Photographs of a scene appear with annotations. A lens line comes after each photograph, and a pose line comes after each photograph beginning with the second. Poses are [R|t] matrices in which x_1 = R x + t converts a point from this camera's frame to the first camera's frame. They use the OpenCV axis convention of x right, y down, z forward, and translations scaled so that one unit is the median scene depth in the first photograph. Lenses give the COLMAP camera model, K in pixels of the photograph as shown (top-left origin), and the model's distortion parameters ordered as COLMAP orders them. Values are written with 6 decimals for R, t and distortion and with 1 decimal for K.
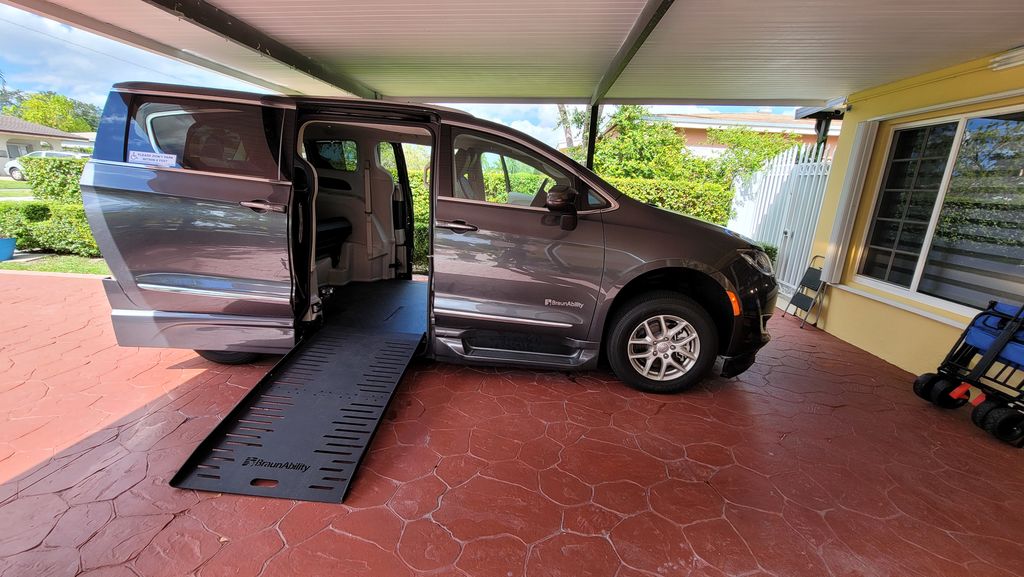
lens RADIAL K [[415.4, 0, 514.7], [0, 415.4, 289.3], [0, 0, 1]] dist [-0.006111, -0.000193]
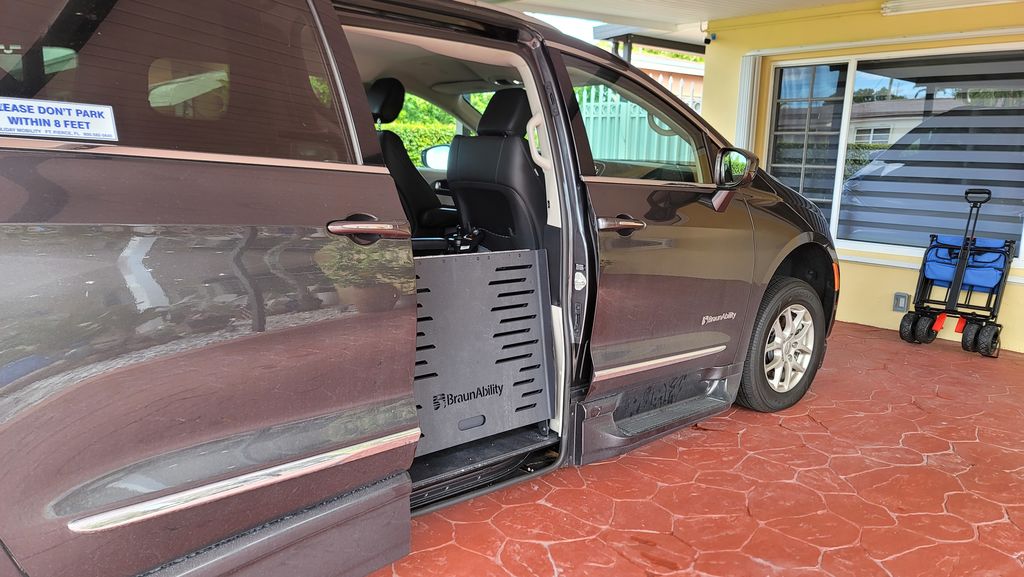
lens RADIAL K [[749.8, 0, 526.8], [0, 749.8, 294.5], [0, 0, 1]] dist [0.052421, -0.010024]
pose [[0.700029, -0.178475, 0.691452, -0.940017], [0.193050, 0.979510, 0.057383, -0.132894], [-0.687525, 0.093315, 0.720140, 0.308905]]
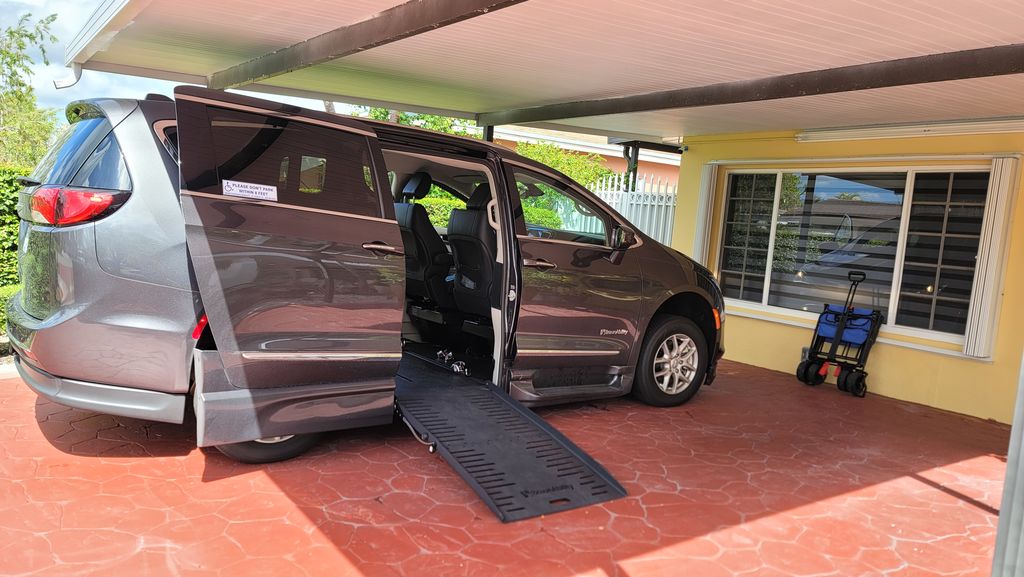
lens RADIAL K [[733.6, 0, 512.0], [0, 733.6, 288.5], [0, 0, 1]] dist [0.051801, 0.002396]
pose [[0.783827, -0.051875, 0.618808, -1.232075], [0.119262, 0.990529, -0.068029, 0.019627], [-0.609419, 0.127123, 0.782591, -0.336331]]
